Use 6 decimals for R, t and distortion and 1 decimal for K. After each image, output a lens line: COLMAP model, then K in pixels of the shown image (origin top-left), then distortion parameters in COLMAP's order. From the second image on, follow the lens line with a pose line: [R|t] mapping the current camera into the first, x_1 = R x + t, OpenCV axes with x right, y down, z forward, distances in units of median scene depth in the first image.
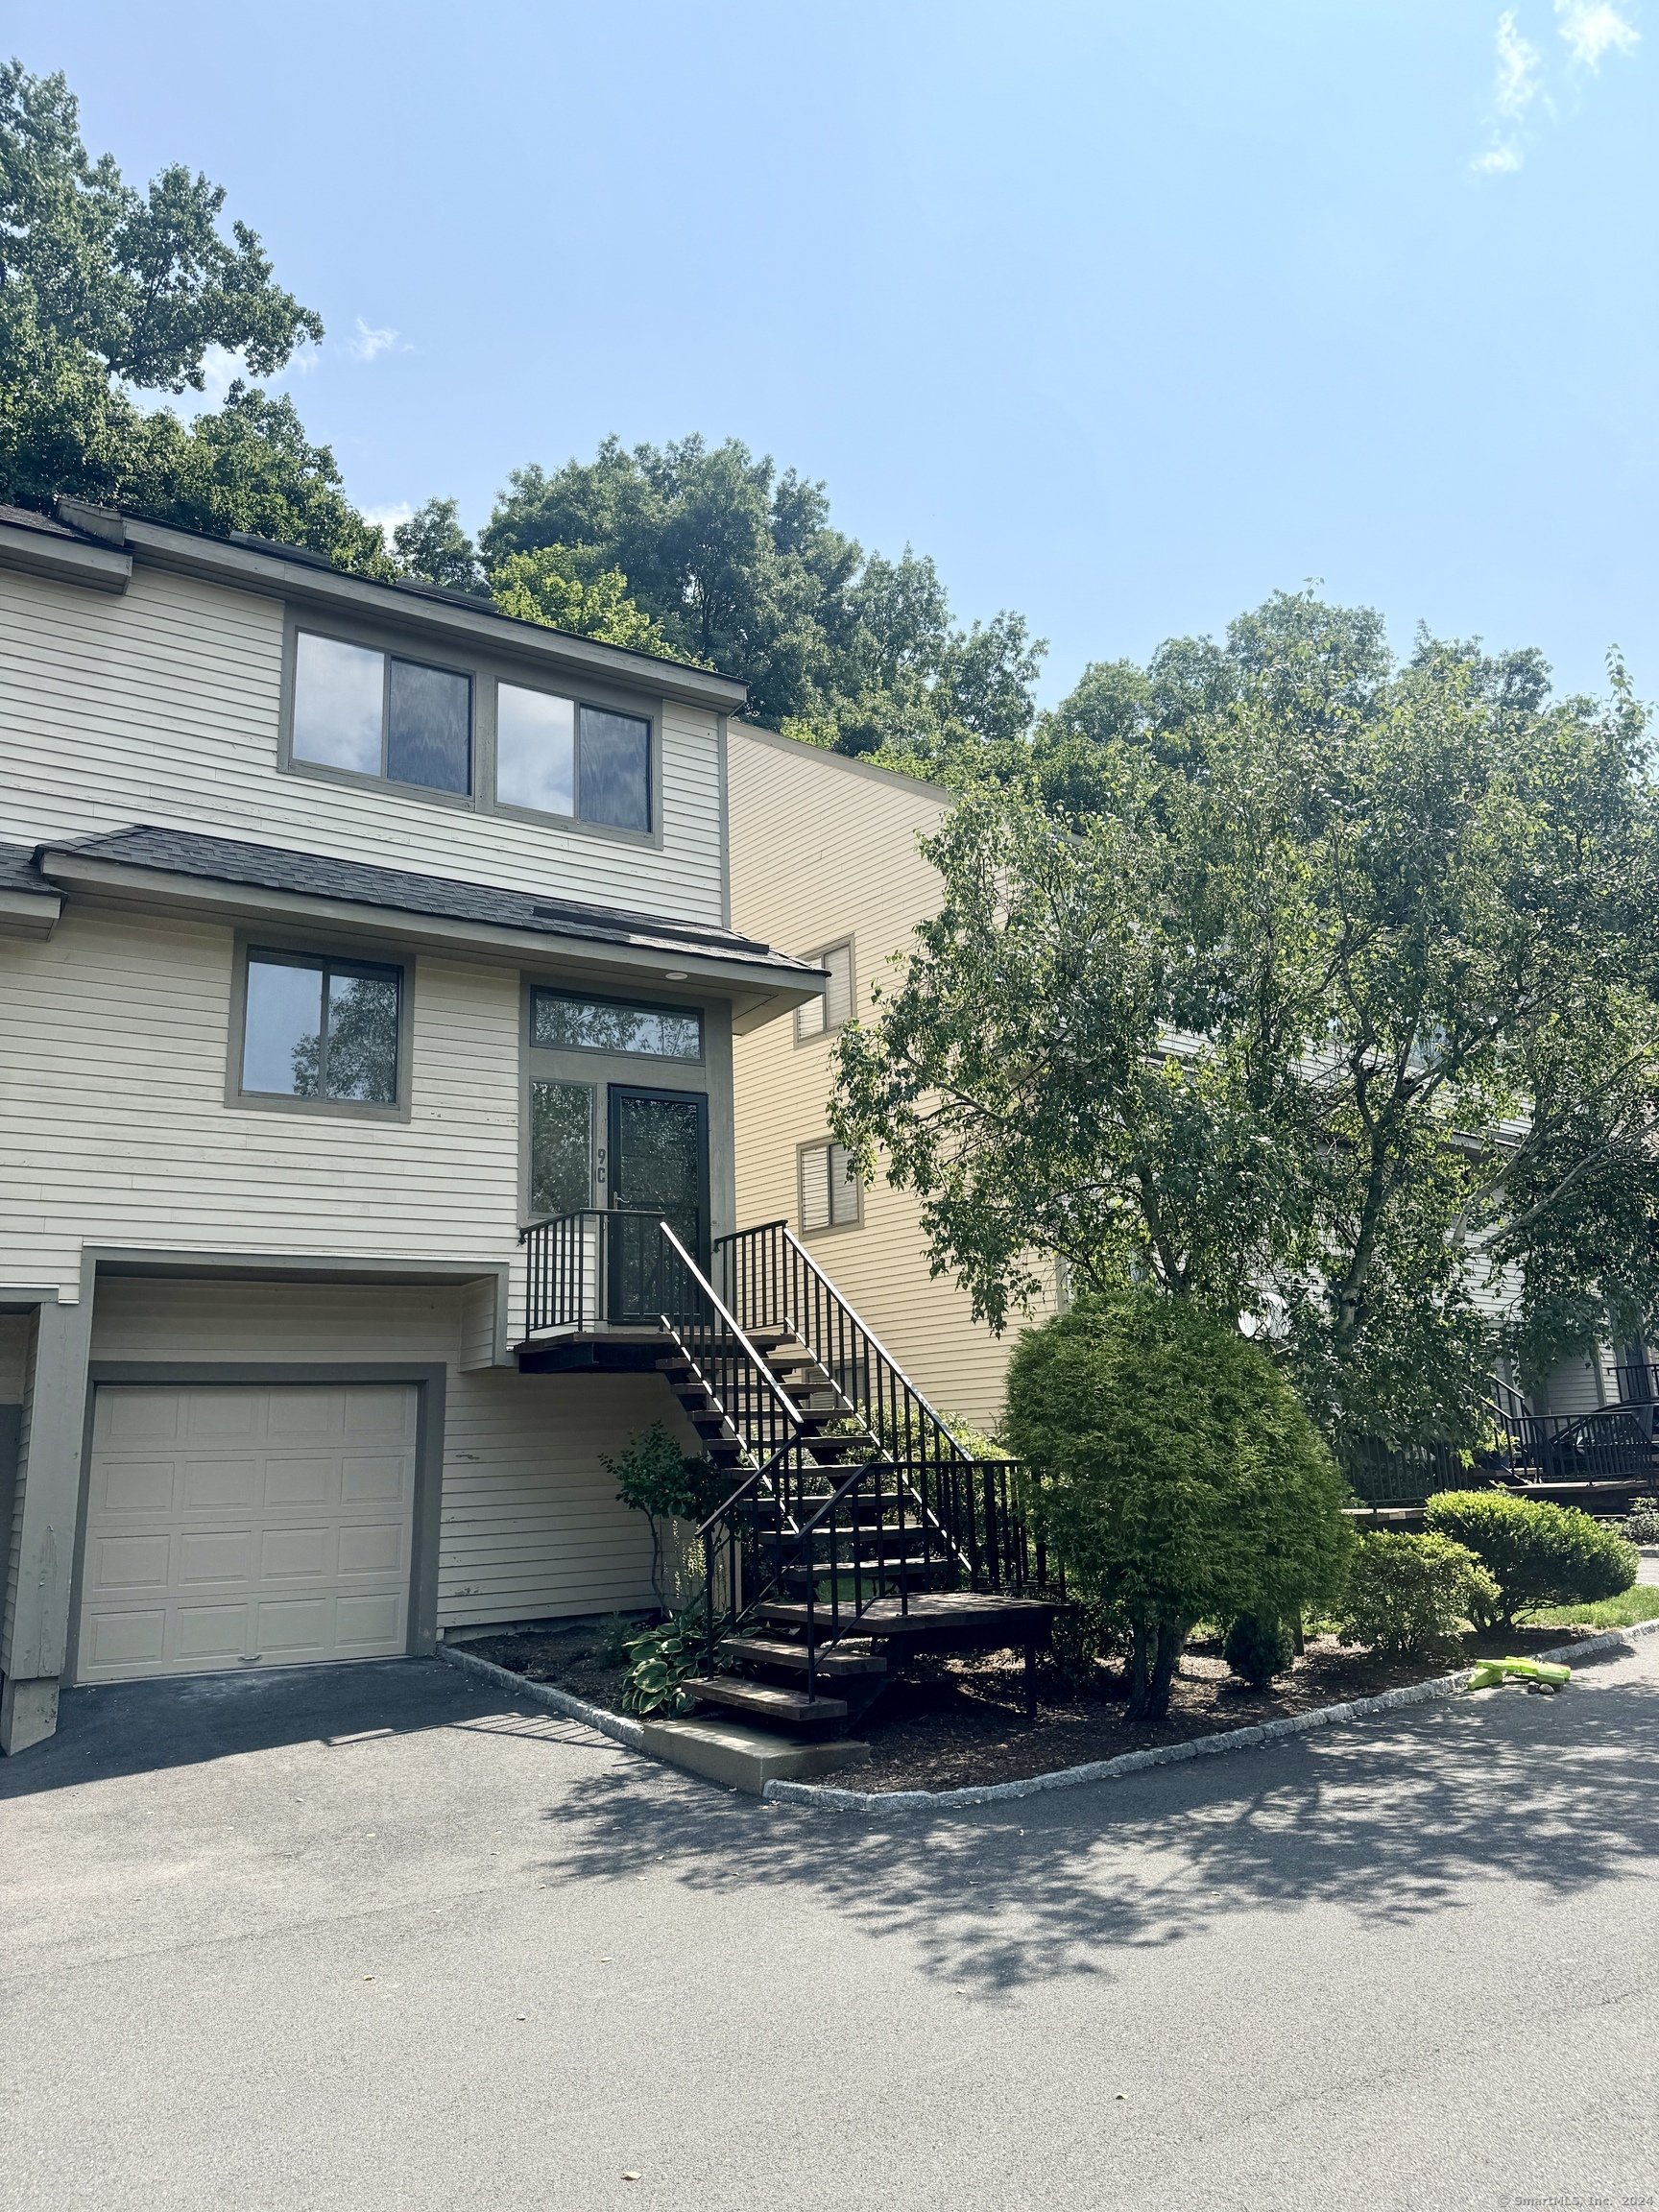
lens RADIAL K [[1562.6, 0, 829.1], [0, 1562.6, 1112.6], [0, 0, 1]] dist [0.003220, -0.002167]
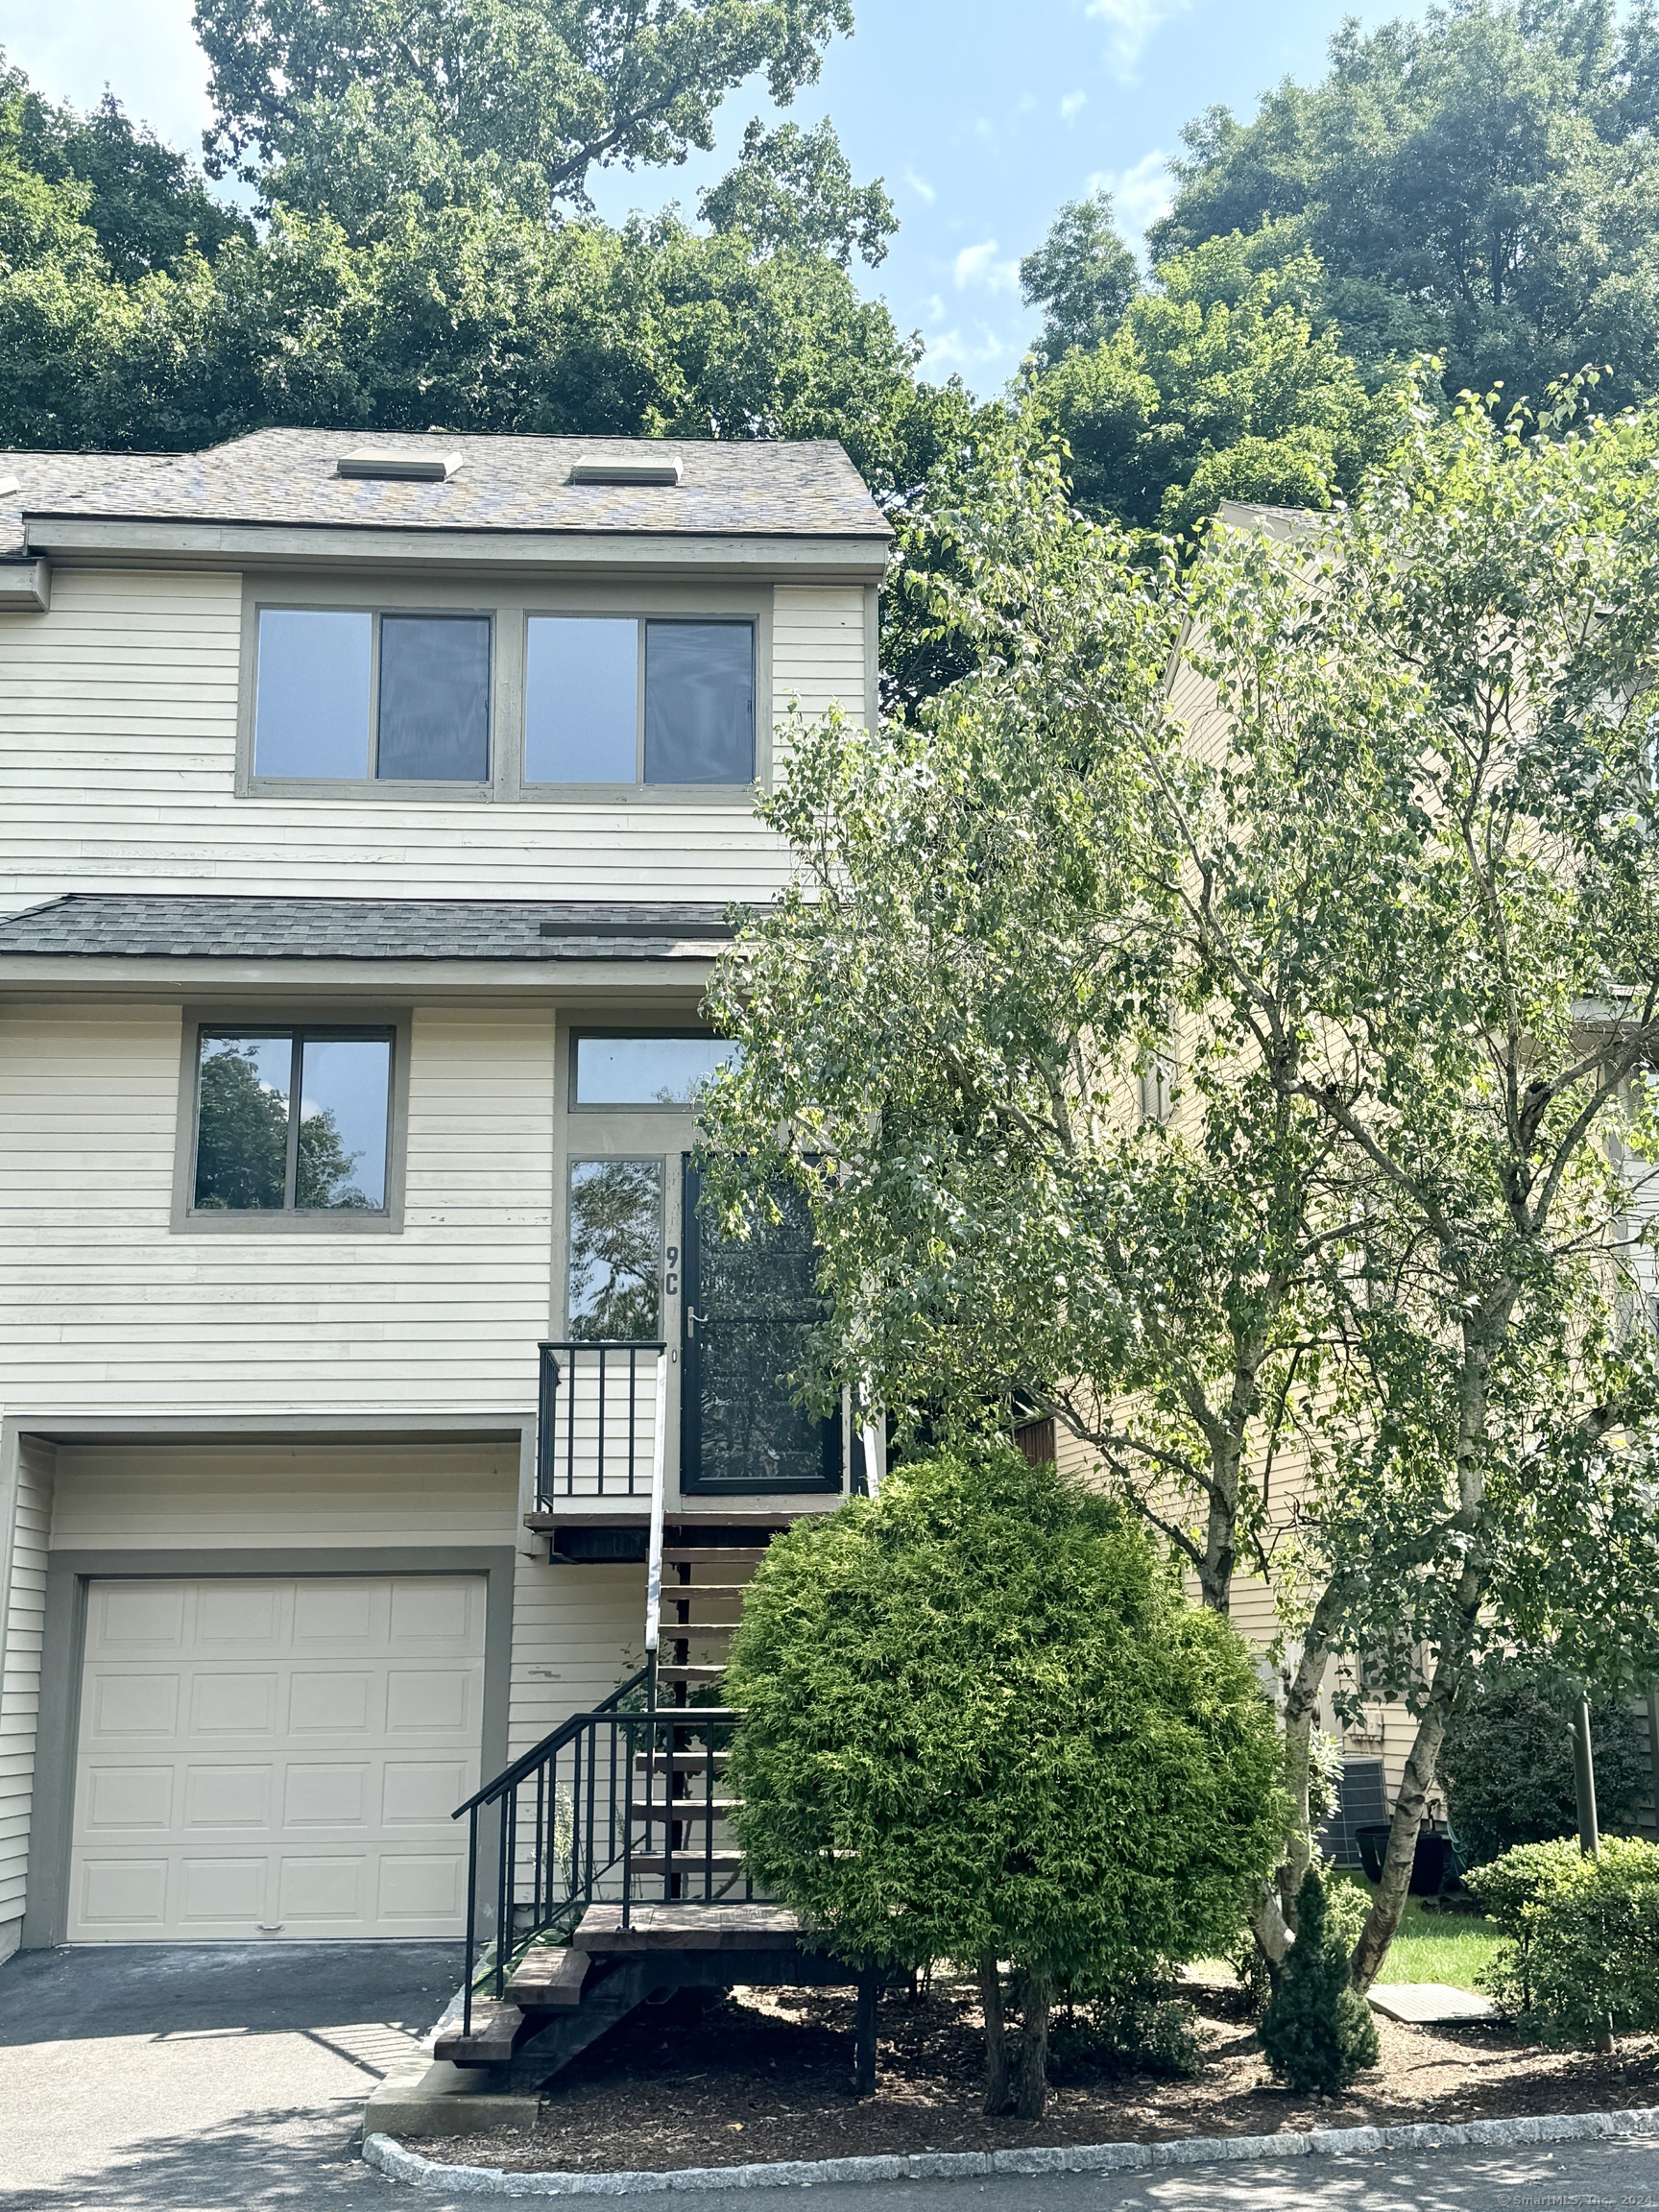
lens RADIAL K [[2492.8, 0, 829.5], [0, 2492.8, 1106.0], [0, 0, 1]] dist [0.036771, 0.001068]
pose [[0.876767, -0.084992, -0.473346, 0.480445], [0.087750, 0.996009, -0.016302, -0.016314], [0.472842, -0.027243, 0.880726, 0.031416]]
